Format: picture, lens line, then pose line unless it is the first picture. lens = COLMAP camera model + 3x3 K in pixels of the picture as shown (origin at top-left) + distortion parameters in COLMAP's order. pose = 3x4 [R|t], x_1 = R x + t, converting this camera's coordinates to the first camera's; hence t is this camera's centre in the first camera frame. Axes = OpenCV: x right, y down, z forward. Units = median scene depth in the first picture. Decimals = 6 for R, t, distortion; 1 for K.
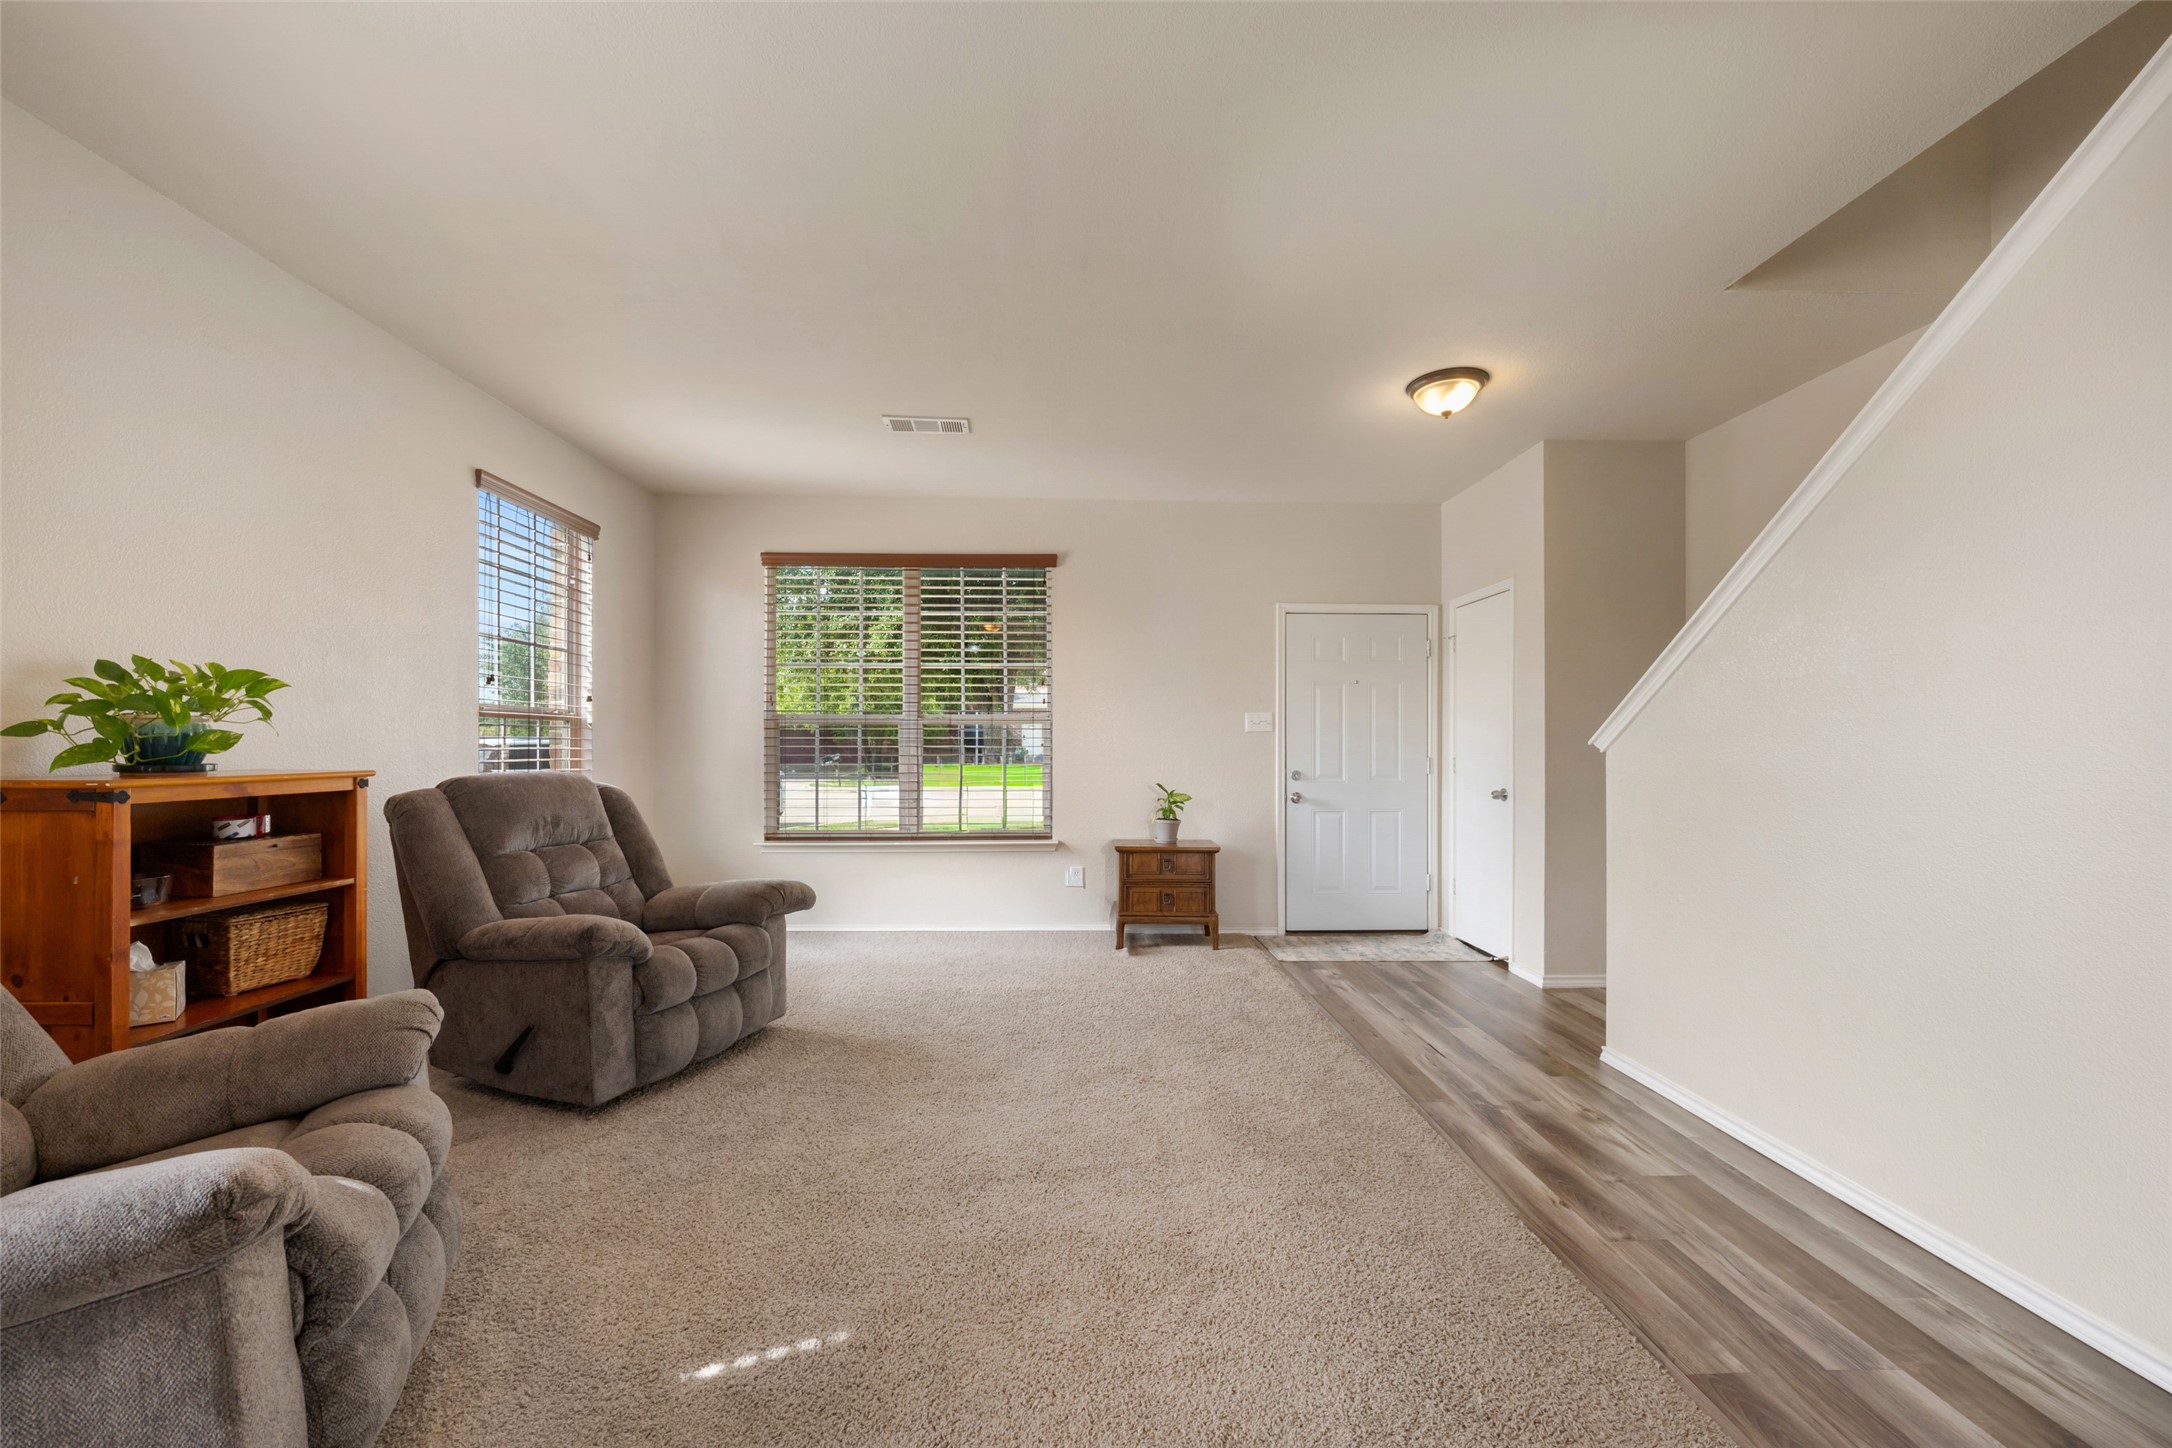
lens RADIAL K [[832.7, 0, 1085.9], [0, 832.7, 741.1], [0, 0, 1]] dist [0.000174, -0.000038]
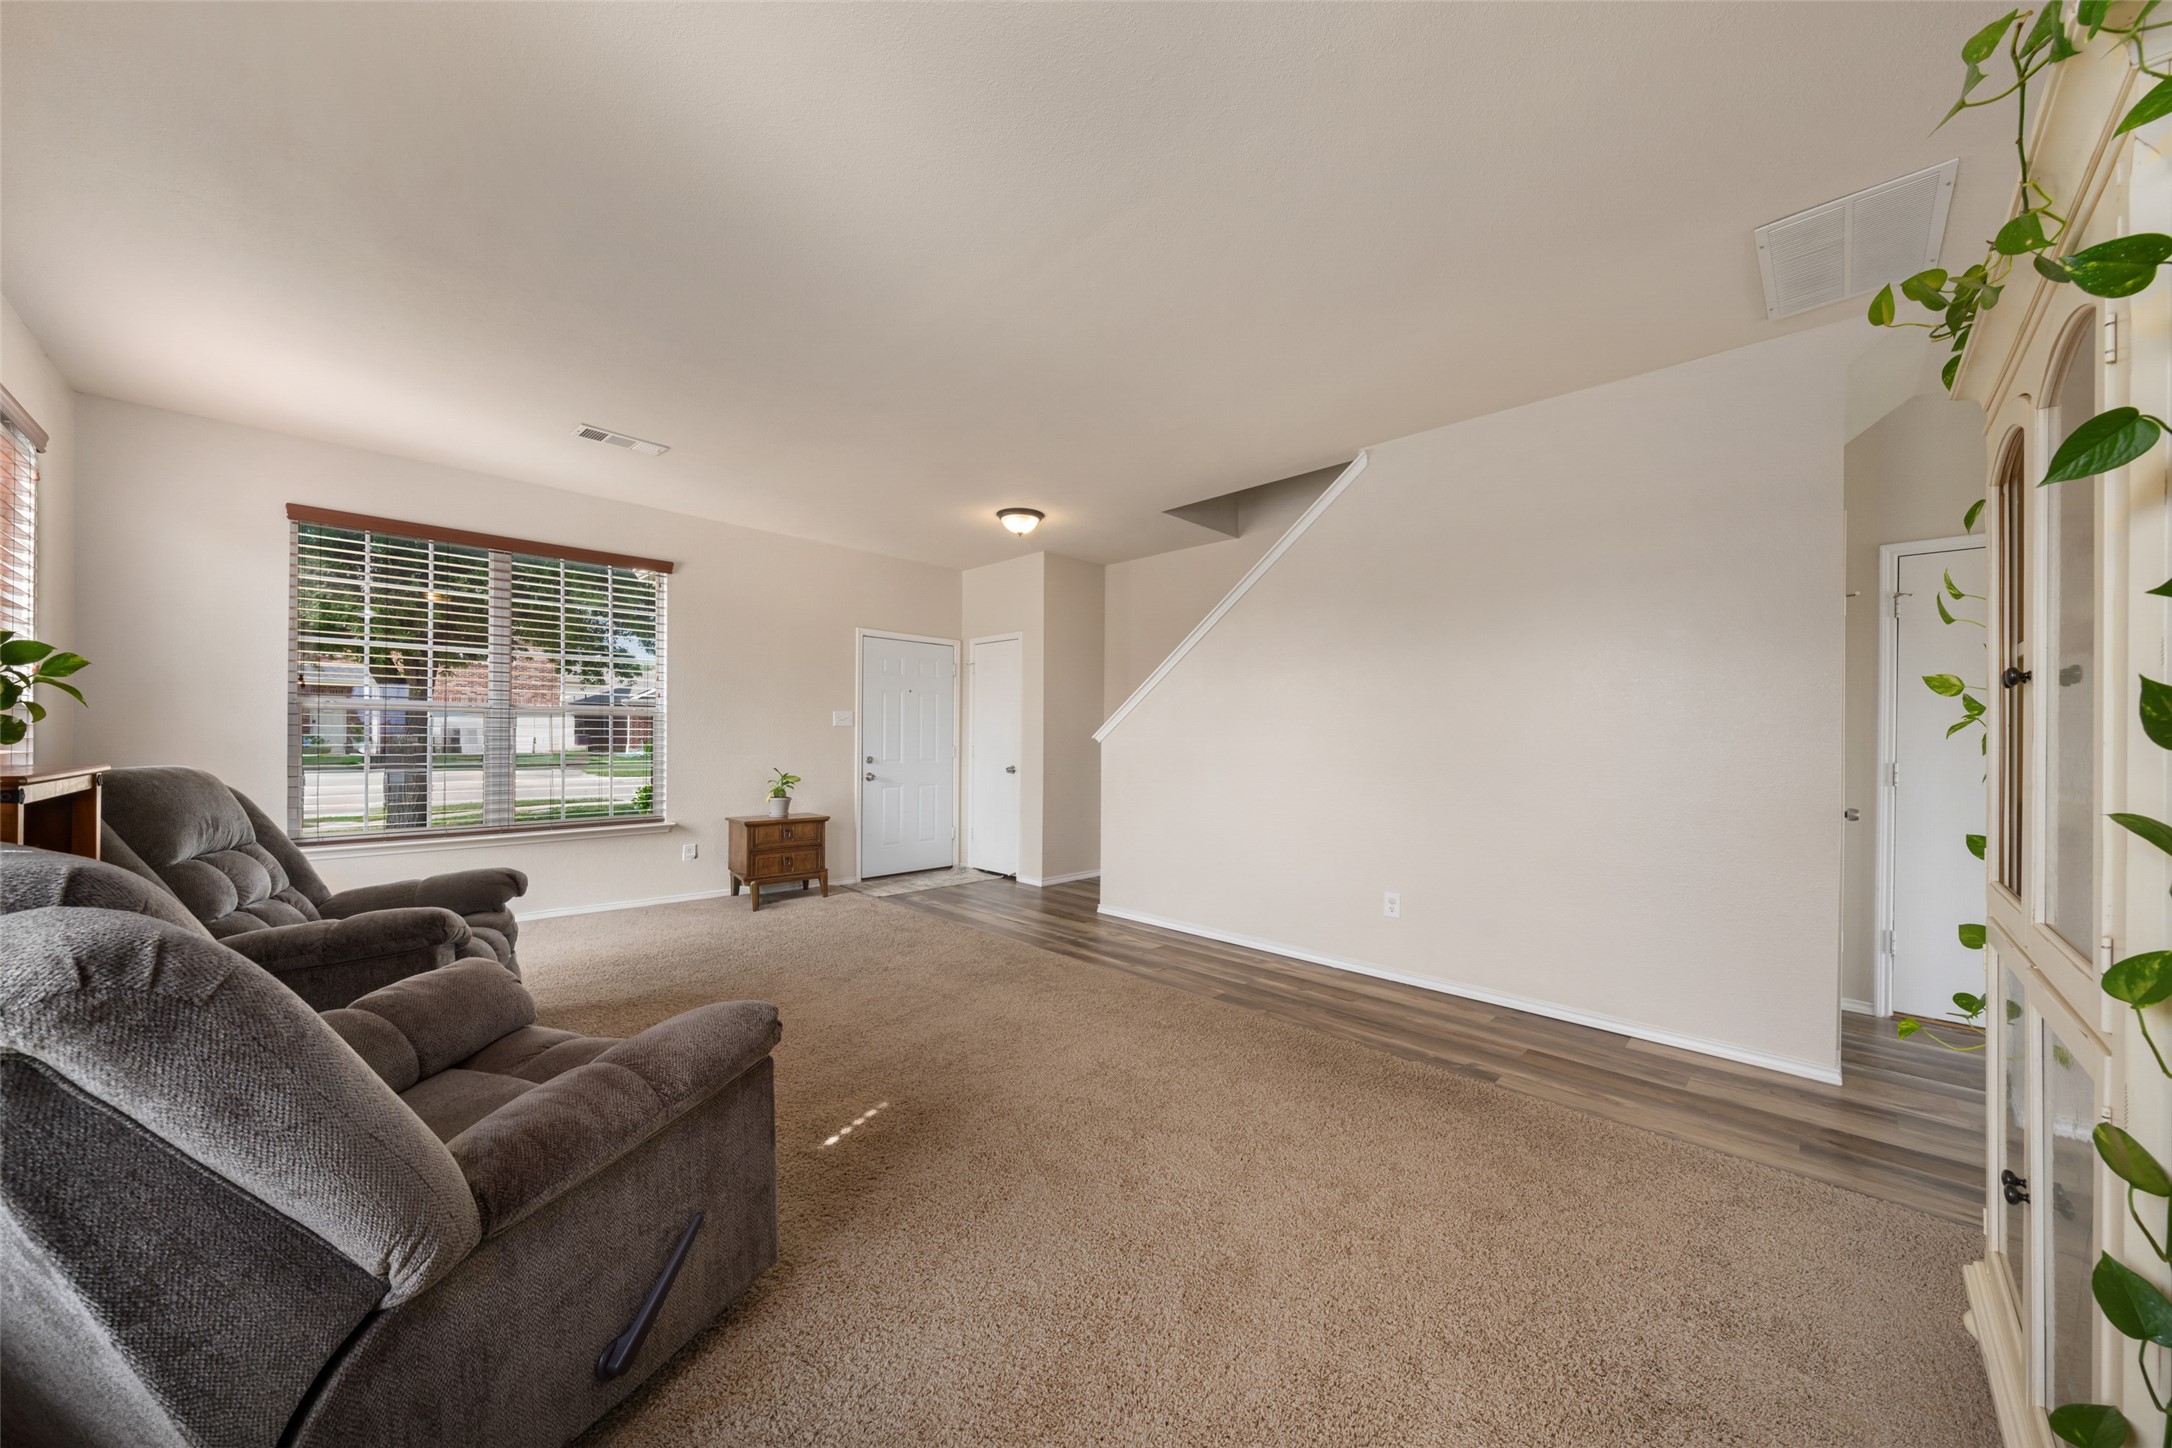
lens RADIAL K [[753.2, 0, 1088.6], [0, 753.2, 736.8], [0, 0, 1]] dist [0.000317, 0.000014]
pose [[0.721528, 0.005598, 0.692363, -0.547348], [-0.009407, 0.999954, 0.001718, -0.001323], [-0.692322, -0.007753, 0.721547, -0.170966]]
